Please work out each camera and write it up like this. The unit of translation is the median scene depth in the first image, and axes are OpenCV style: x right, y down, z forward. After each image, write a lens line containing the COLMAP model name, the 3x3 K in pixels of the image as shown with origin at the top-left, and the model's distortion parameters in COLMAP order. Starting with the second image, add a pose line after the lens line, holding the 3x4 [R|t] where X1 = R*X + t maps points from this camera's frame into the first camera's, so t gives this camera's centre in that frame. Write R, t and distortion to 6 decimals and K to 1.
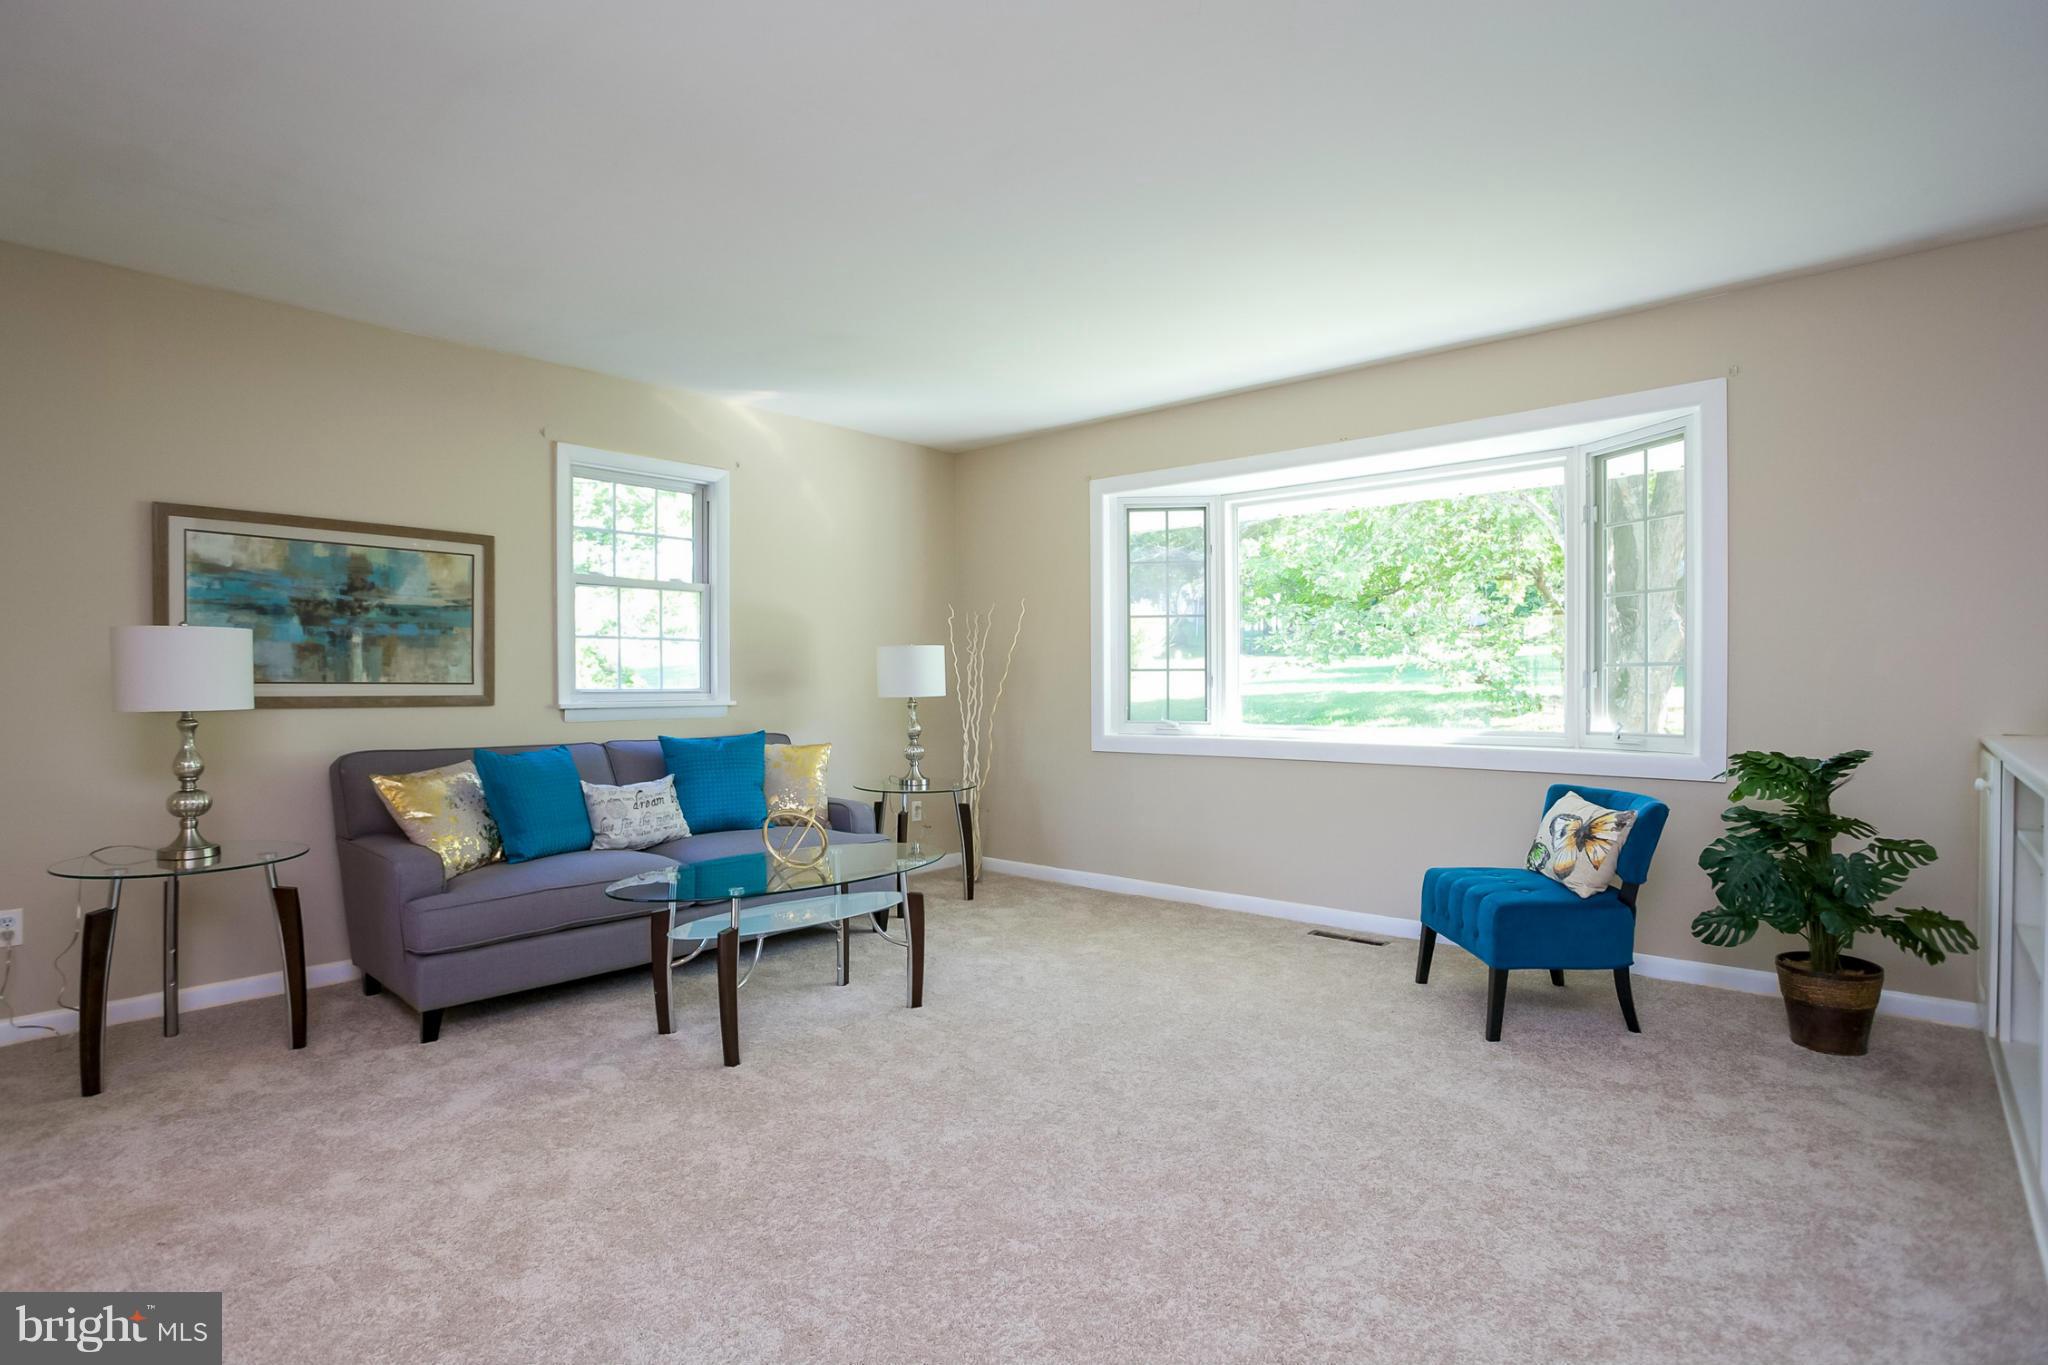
lens RADIAL K [[1009.6, 0, 999.7], [0, 1009.6, 684.2], [0, 0, 1]] dist [-0.062243, 0.040626]
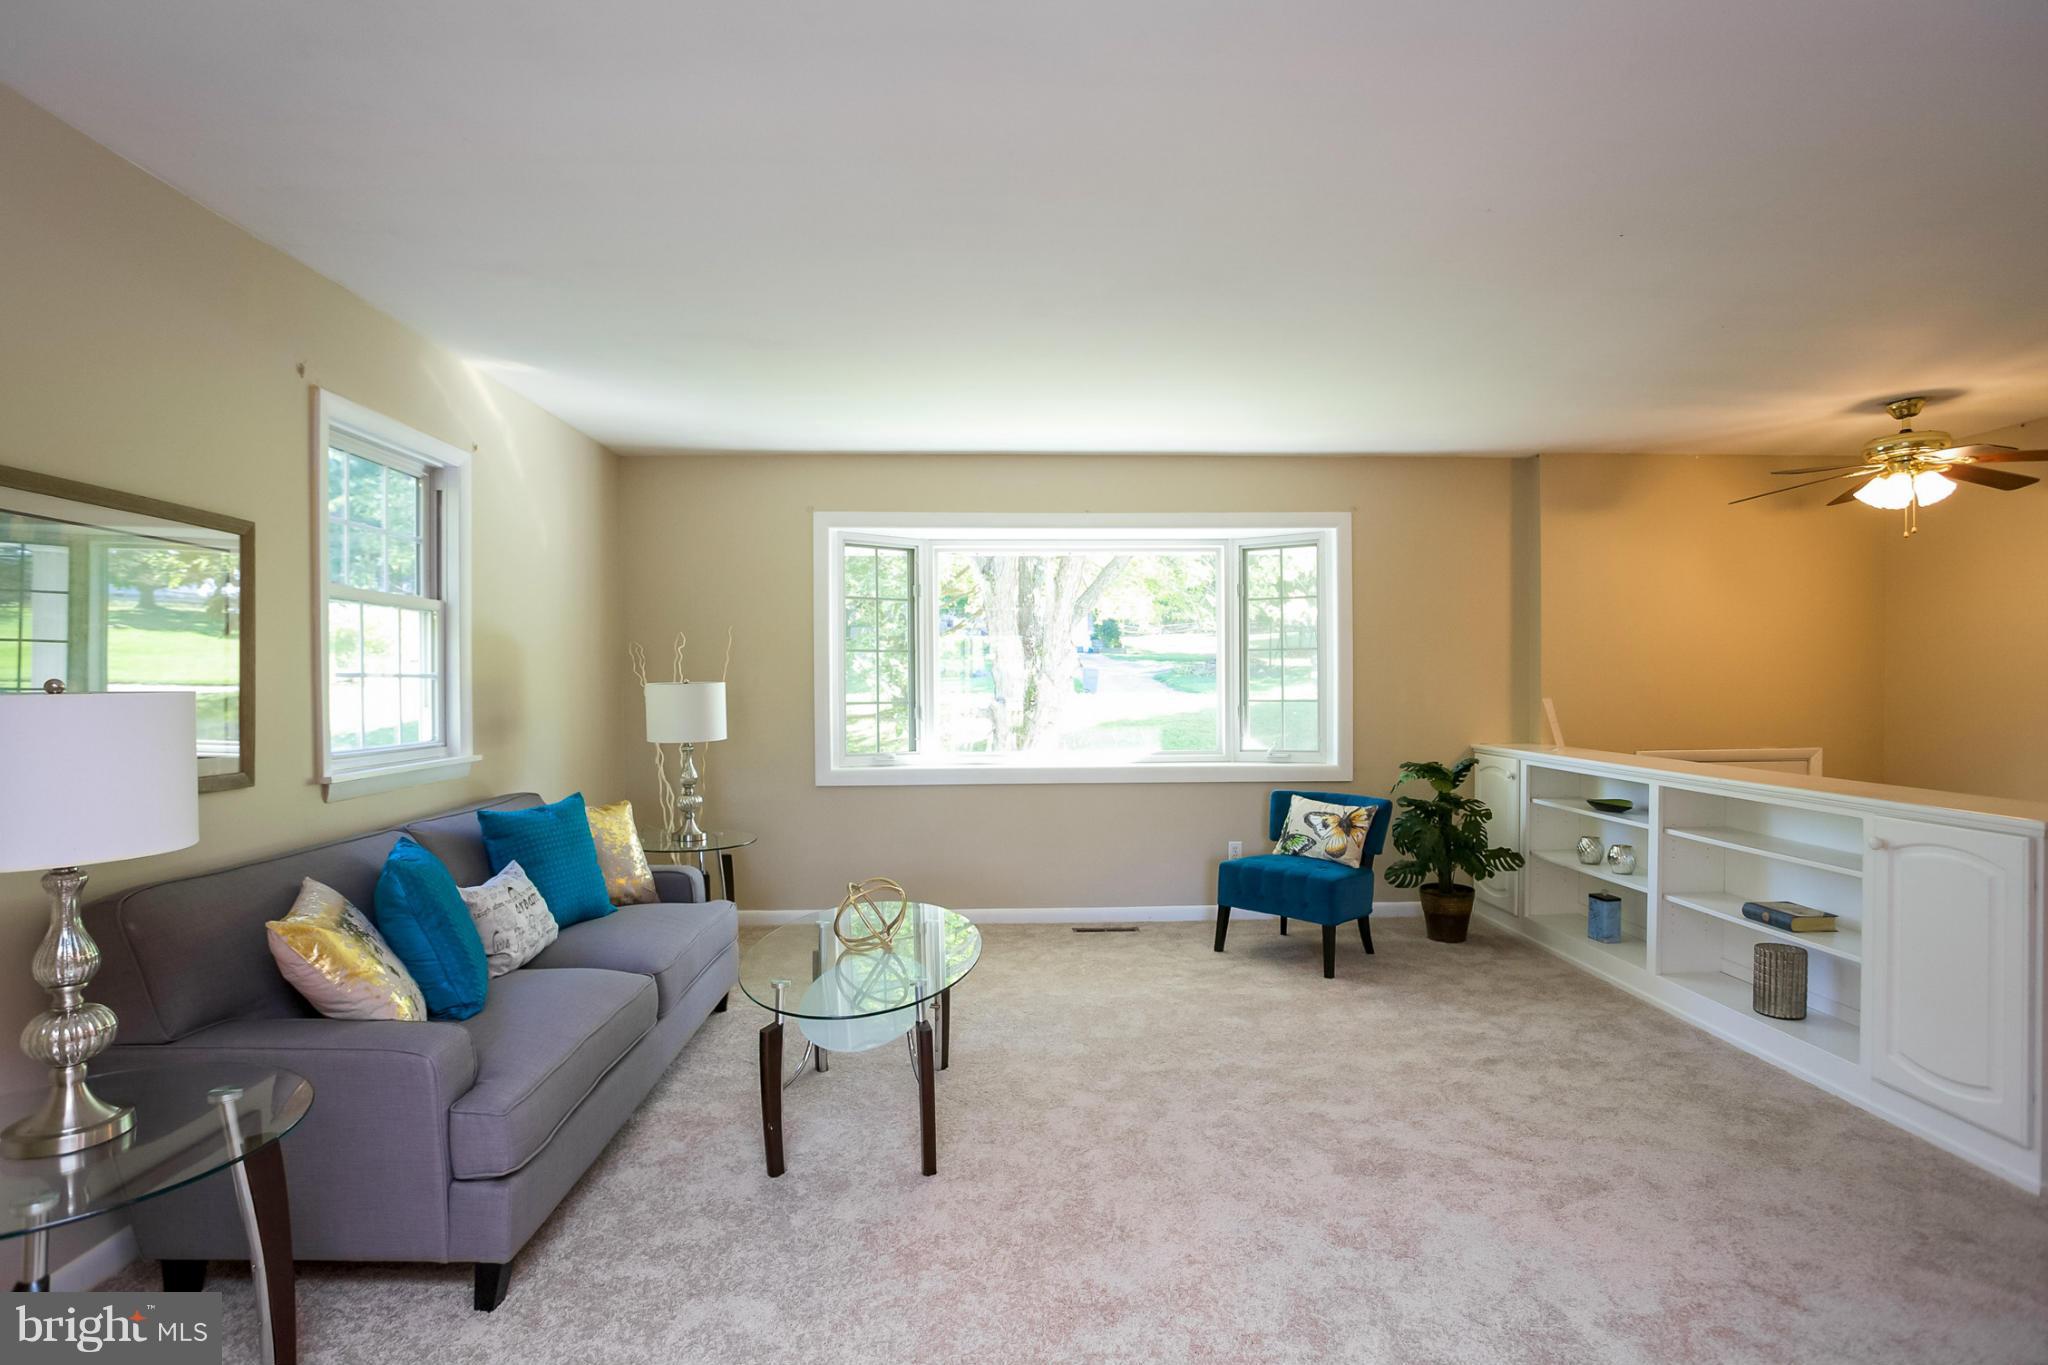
lens RADIAL K [[1009.6, 0, 999.7], [0, 1009.6, 684.2], [0, 0, 1]] dist [-0.062243, 0.040626]
pose [[0.731060, -0.002933, 0.682307, -0.617683], [0.005809, 0.999981, -0.001926, -0.042727], [-0.682288, 0.005372, 0.731064, 0.219808]]
